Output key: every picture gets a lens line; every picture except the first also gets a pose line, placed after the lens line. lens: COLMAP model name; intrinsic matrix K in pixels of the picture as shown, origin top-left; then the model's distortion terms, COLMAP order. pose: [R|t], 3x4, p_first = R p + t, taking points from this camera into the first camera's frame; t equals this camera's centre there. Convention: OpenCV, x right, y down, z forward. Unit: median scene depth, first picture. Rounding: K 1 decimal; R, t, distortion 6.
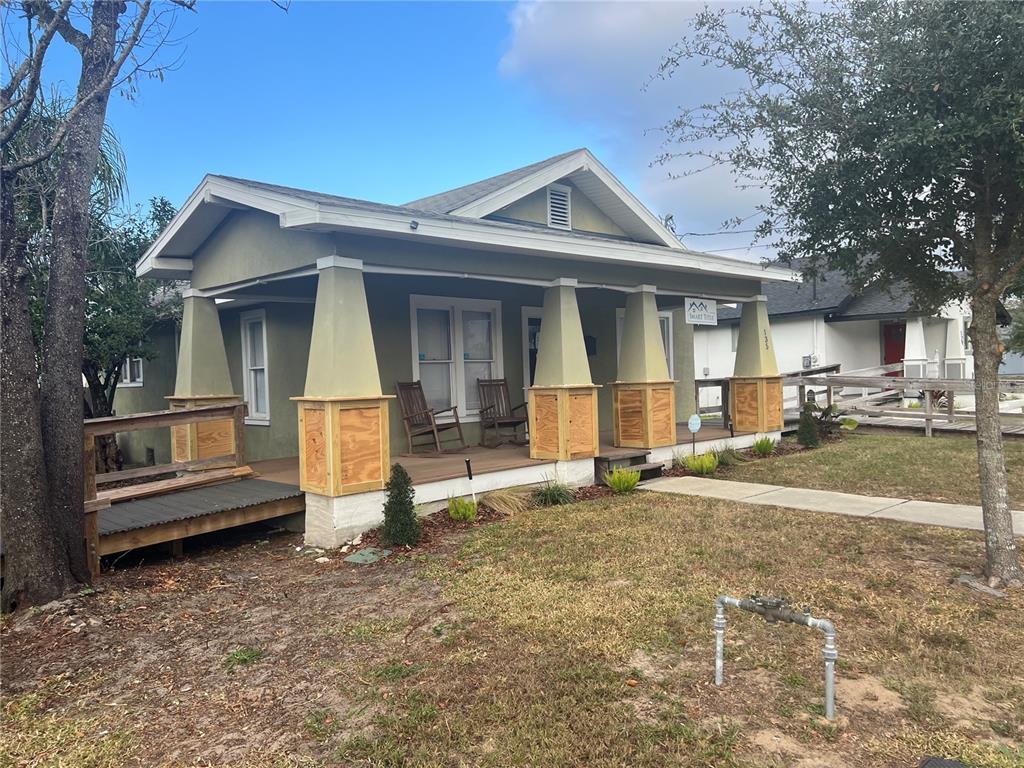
lens RADIAL K [[761.2, 0, 507.7], [0, 761.2, 380.9], [0, 0, 1]] dist [0.050096, -0.010106]
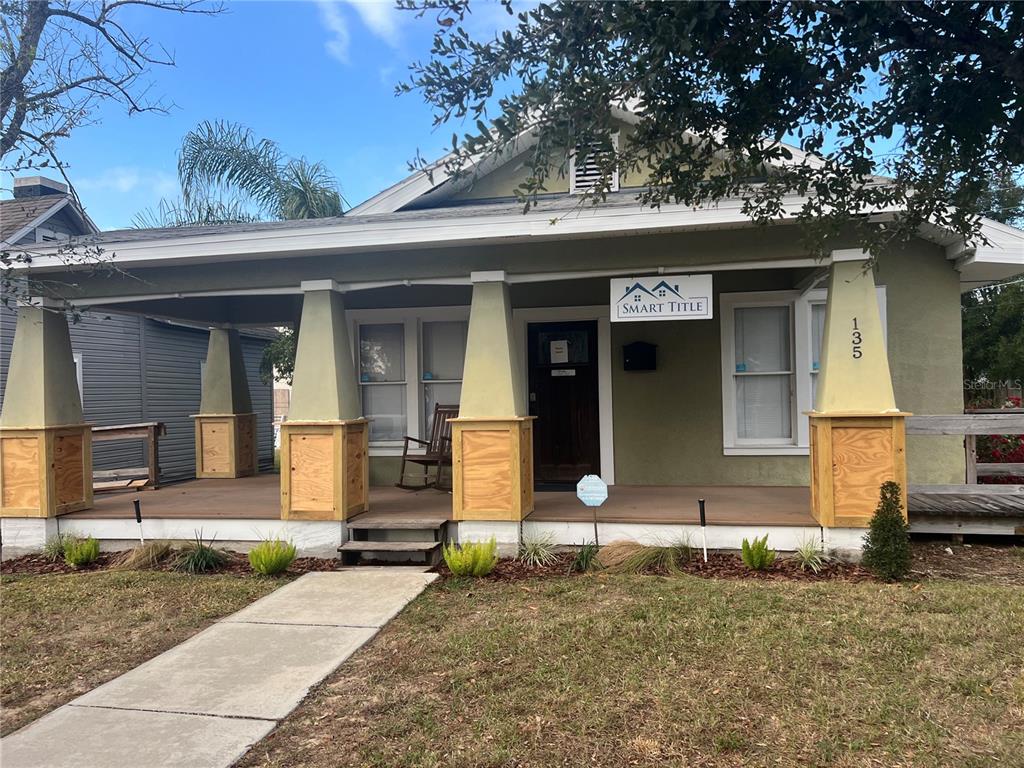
lens RADIAL K [[761.2, 0, 504.6], [0, 761.2, 384.1], [0, 0, 1]] dist [0.050096, -0.010106]
pose [[0.573444, 0.006681, -0.819218, 0.726312], [-0.003758, 0.999978, 0.005525, -0.031717], [0.819236, -0.000090, 0.573456, 0.634141]]
